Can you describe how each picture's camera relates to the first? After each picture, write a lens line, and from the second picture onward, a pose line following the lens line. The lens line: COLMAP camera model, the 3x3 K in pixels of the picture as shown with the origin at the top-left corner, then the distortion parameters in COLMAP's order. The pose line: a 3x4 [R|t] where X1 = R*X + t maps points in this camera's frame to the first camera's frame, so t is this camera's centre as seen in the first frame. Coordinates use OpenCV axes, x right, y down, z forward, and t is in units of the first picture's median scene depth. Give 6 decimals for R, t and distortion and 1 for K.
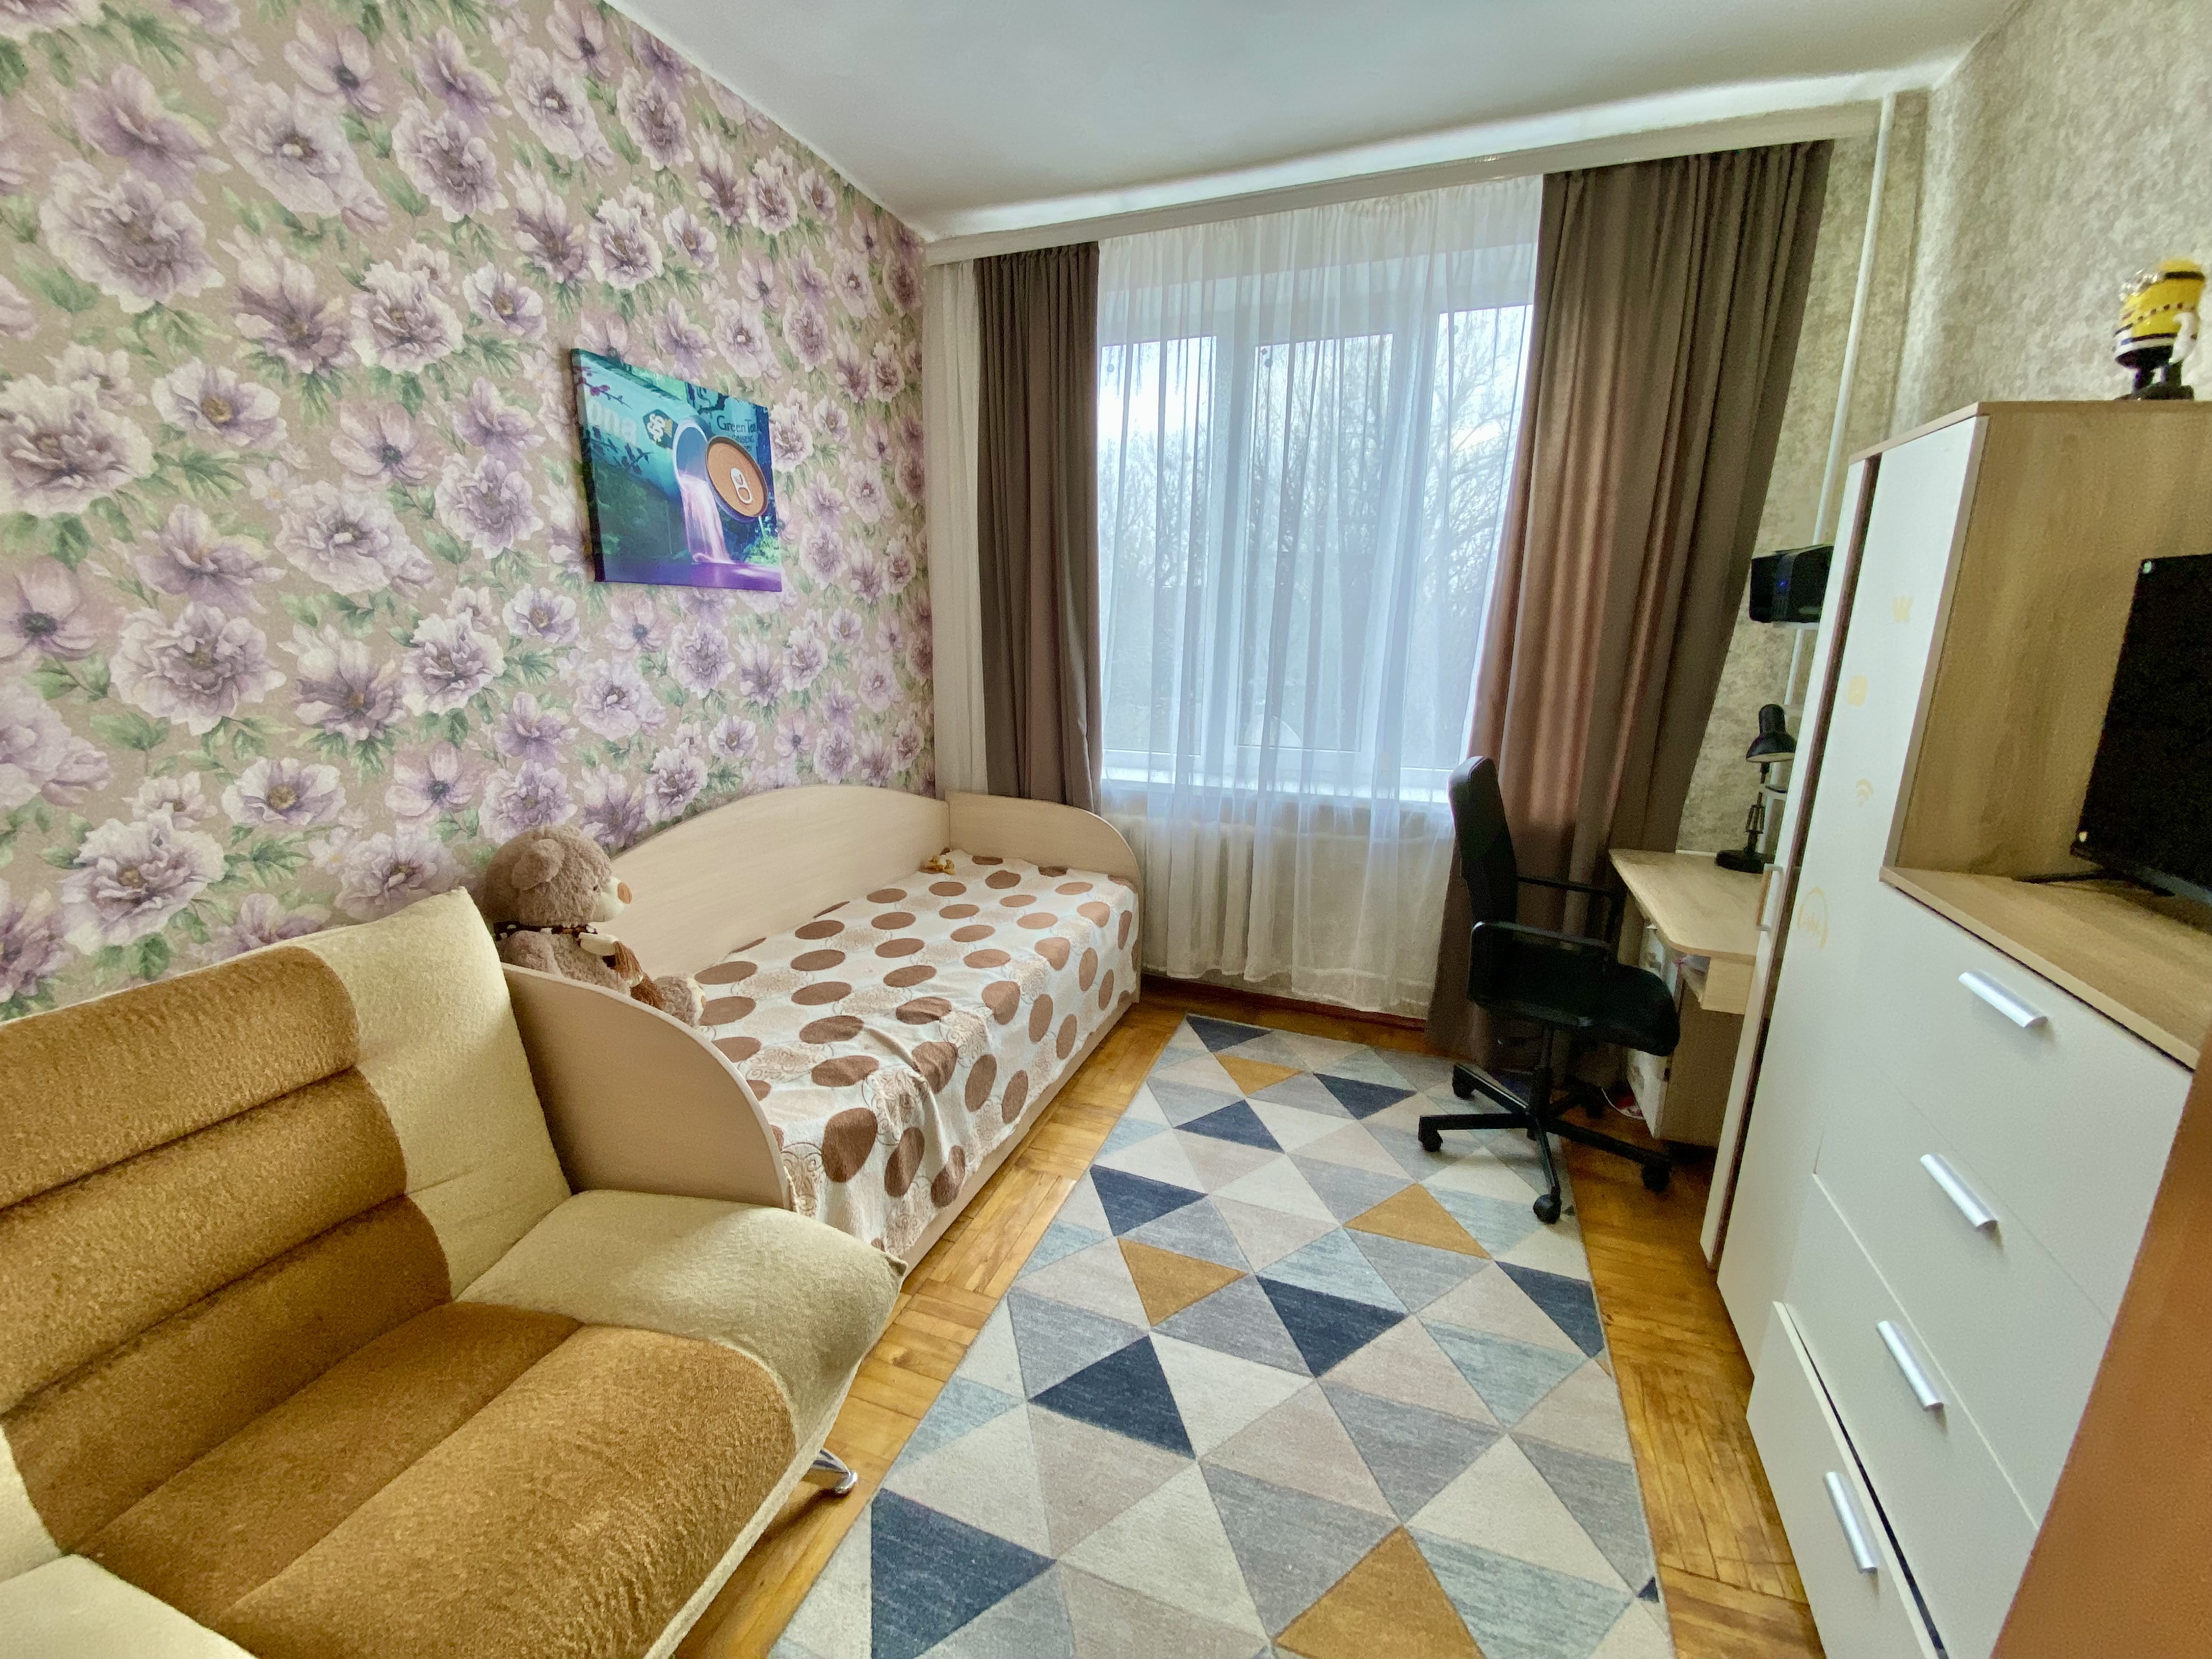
lens RADIAL K [[893.4, 0, 1114.1], [0, 893.4, 816.8], [0, 0, 1]] dist [0.020565, -0.019565]
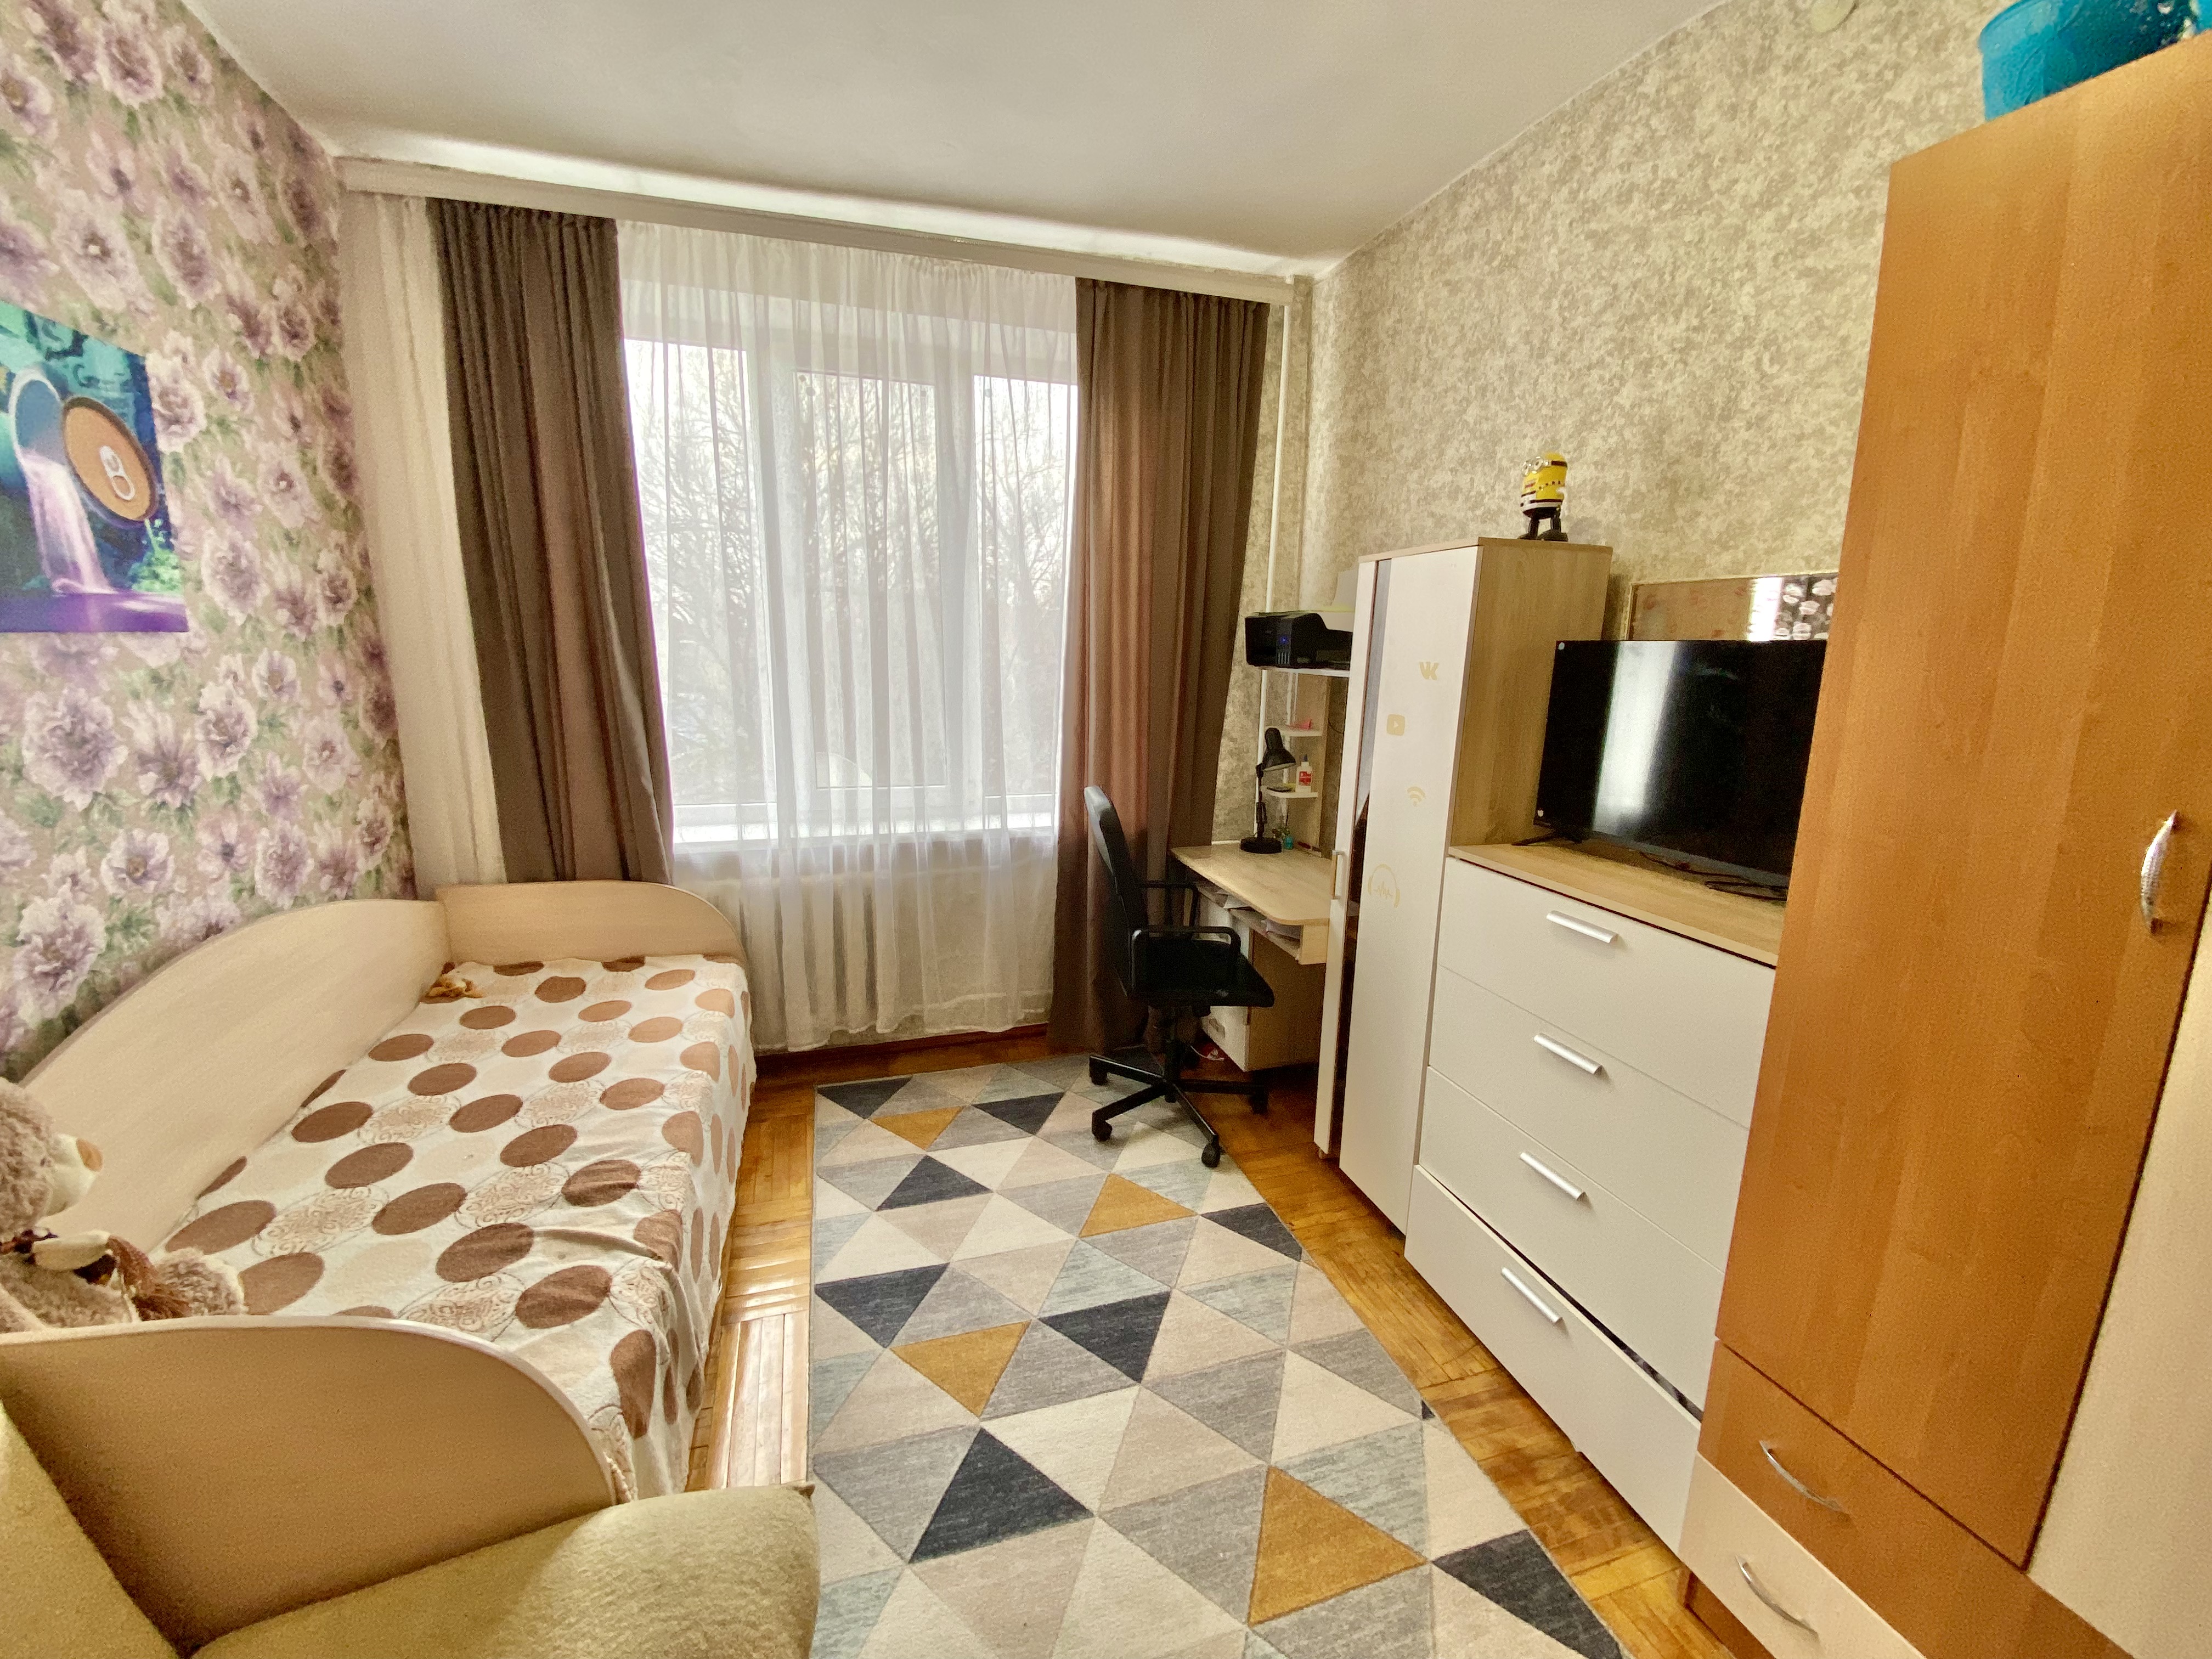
lens RADIAL K [[893.4, 0, 1112.1], [0, 893.4, 811.4], [0, 0, 1]] dist [0.020565, -0.019565]
pose [[0.796192, -0.111977, 0.594592, -0.259812], [0.121857, 0.992265, 0.023694, -0.059232], [-0.592646, 0.053590, 0.803678, 0.086402]]
